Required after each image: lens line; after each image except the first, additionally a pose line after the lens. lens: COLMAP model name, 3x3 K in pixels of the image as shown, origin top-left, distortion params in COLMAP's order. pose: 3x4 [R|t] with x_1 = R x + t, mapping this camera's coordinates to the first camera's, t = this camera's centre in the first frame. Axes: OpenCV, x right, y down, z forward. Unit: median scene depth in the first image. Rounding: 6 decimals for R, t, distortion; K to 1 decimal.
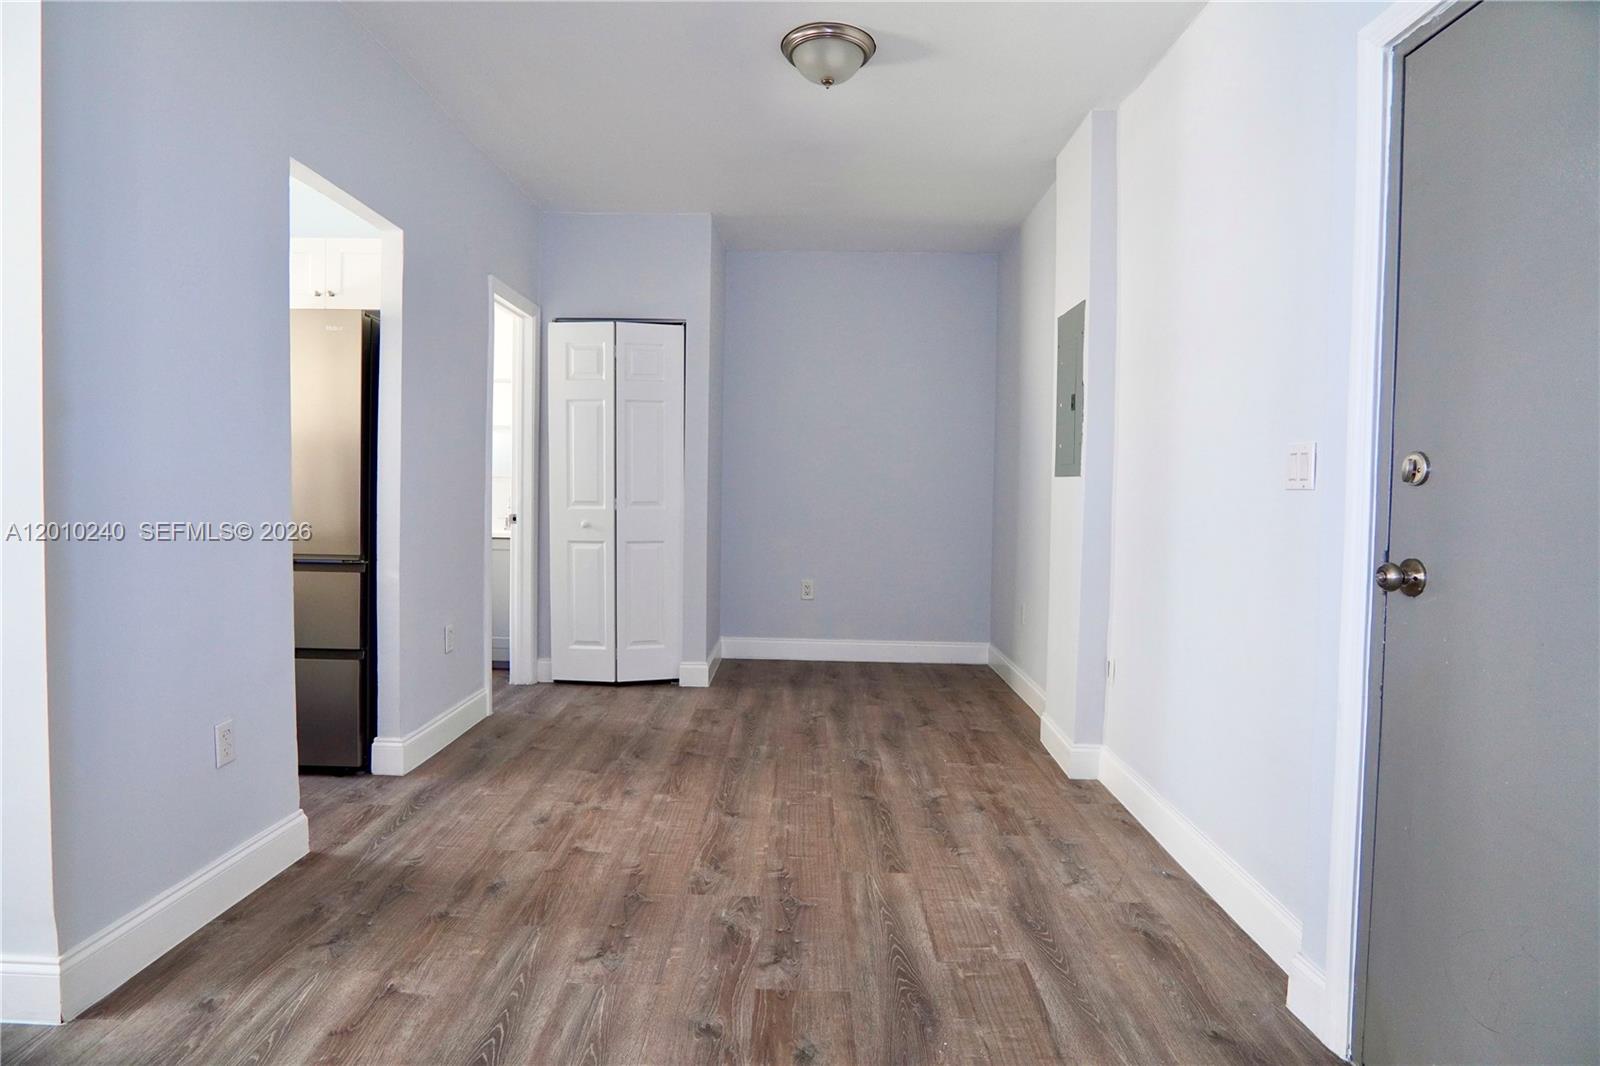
lens RADIAL K [[854.4, 0, 800.3], [0, 854.4, 525.7], [0, 0, 1]] dist [-0.036311, 0.010617]
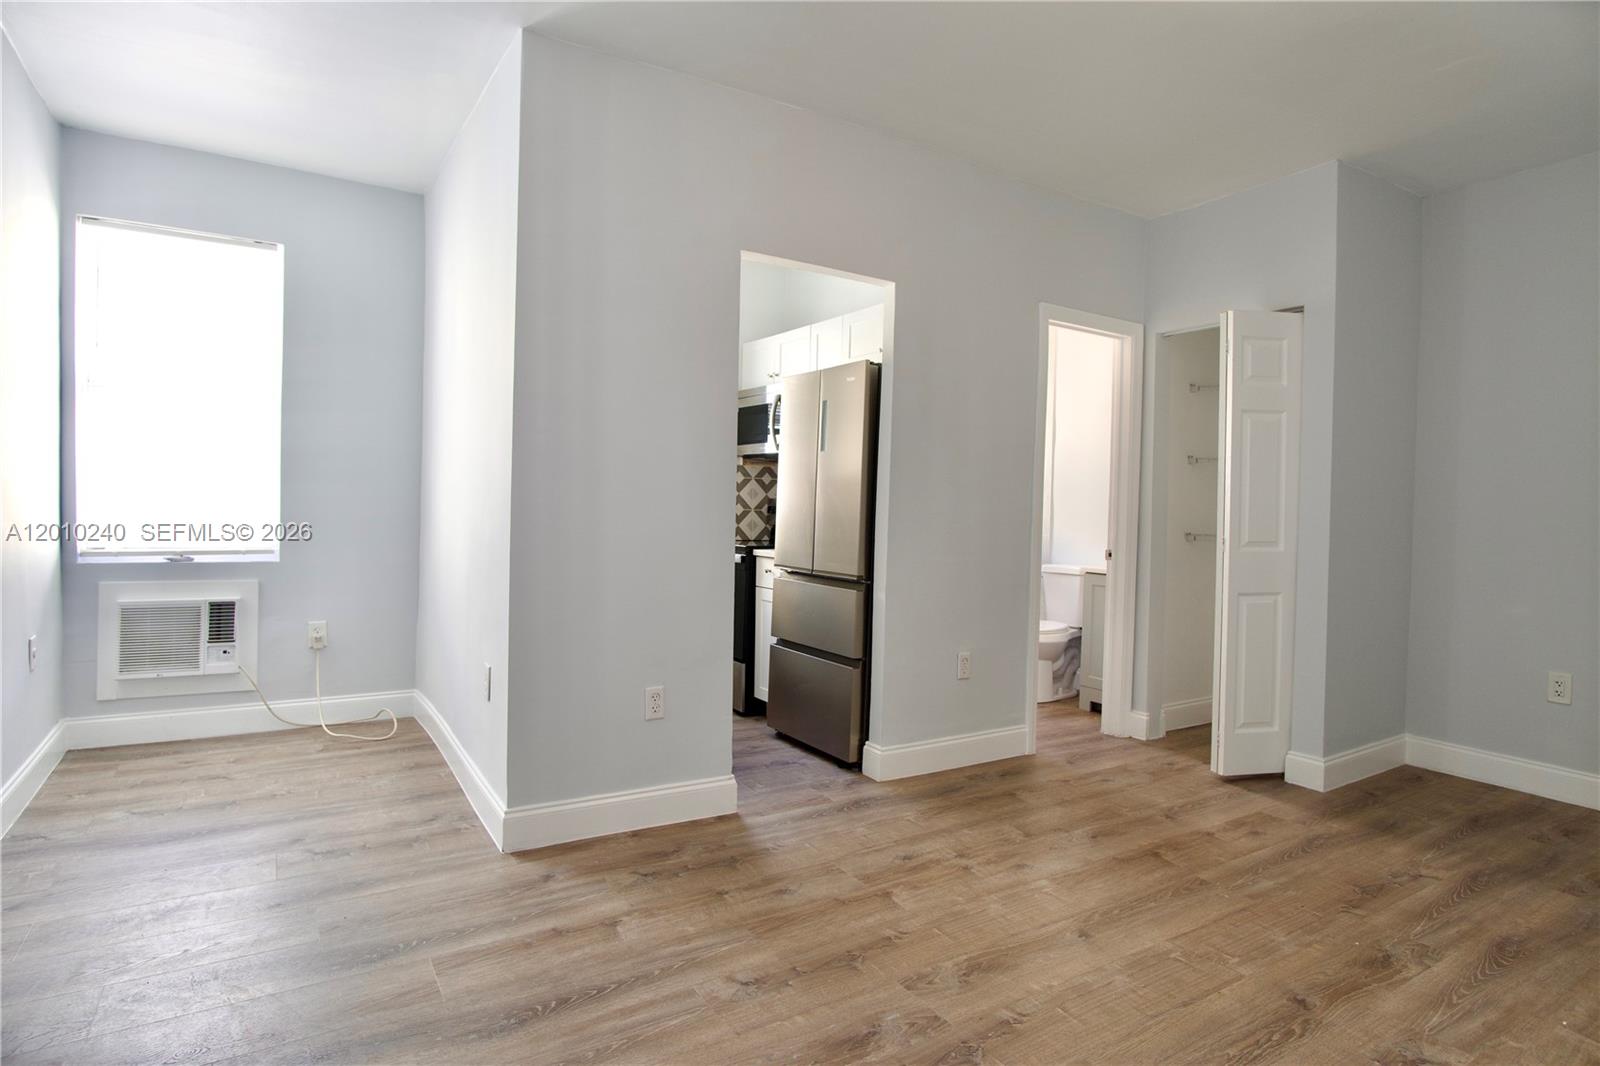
lens RADIAL K [[854.4, 0, 799.9], [0, 854.4, 522.0], [0, 0, 1]] dist [-0.036311, 0.010617]
pose [[0.530607, 0.009010, -0.847570, 0.435009], [-0.053769, 0.998287, -0.023049, -0.006717], [0.845911, 0.057803, 0.530183, 0.346704]]
